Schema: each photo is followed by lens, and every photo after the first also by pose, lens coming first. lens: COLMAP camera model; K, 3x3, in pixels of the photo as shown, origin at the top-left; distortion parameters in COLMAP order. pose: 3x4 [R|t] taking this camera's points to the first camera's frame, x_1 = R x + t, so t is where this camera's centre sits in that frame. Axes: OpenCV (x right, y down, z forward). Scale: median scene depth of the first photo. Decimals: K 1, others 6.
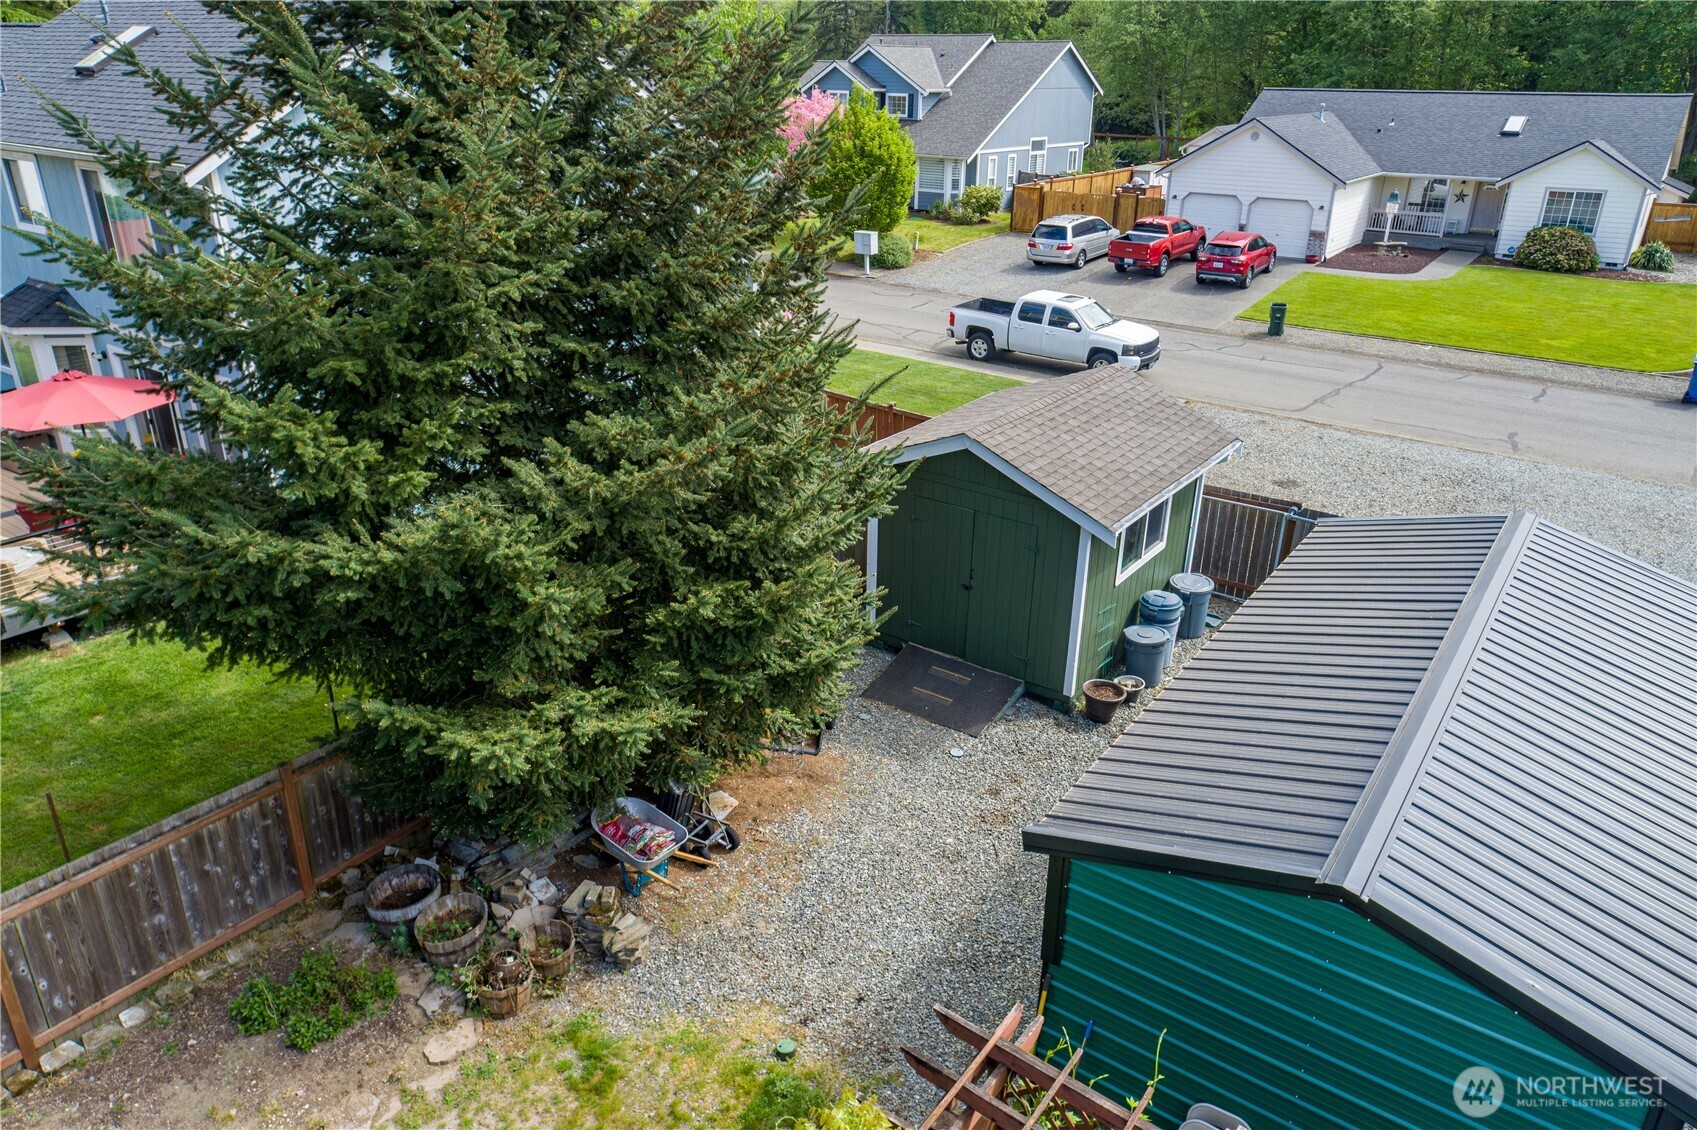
lens RADIAL K [[1153.0, 0, 849.2], [0, 1153.0, 570.7], [0, 0, 1]] dist [0.000037, 0.006268]
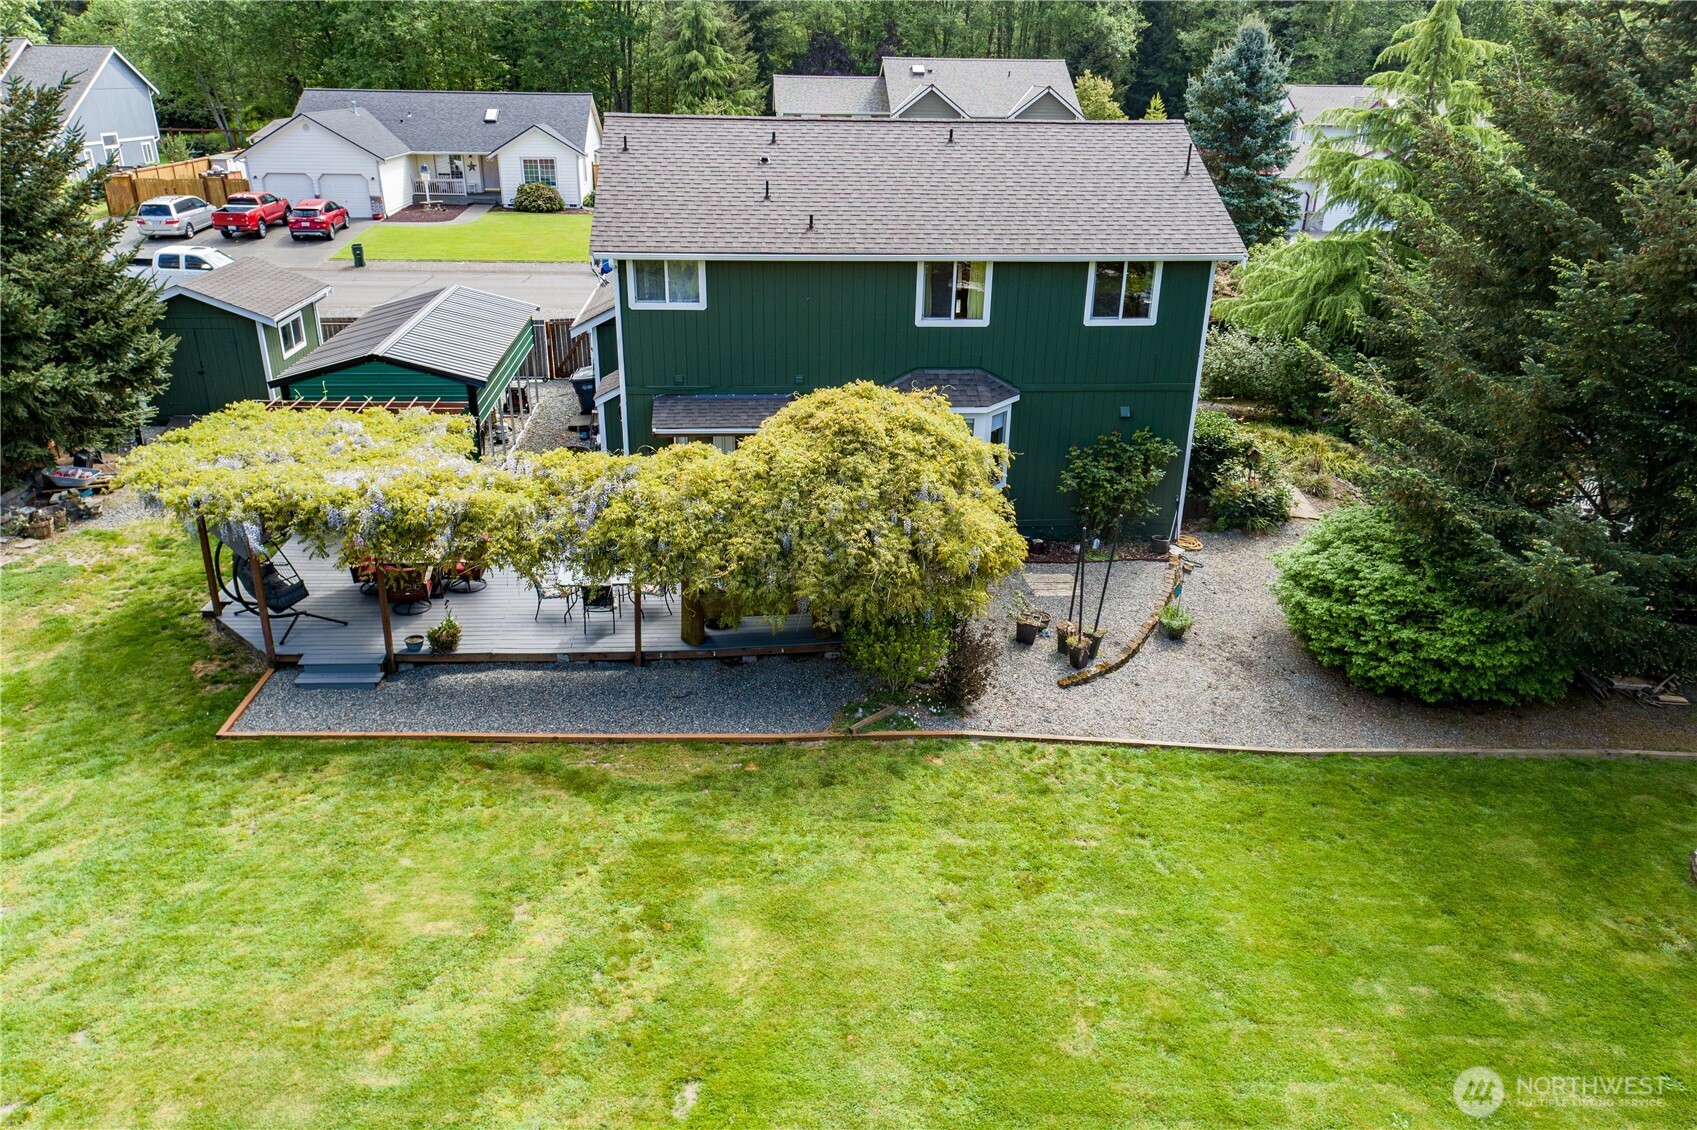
lens RADIAL K [[1153.0, 0, 852.2], [0, 1153.0, 561.7], [0, 0, 1]] dist [0.000037, 0.006268]
pose [[0.749613, -0.256574, 0.610123, -0.108695], [0.255706, 0.962501, 0.090591, 0.136415], [-0.610487, 0.088104, 0.787111, -0.363031]]
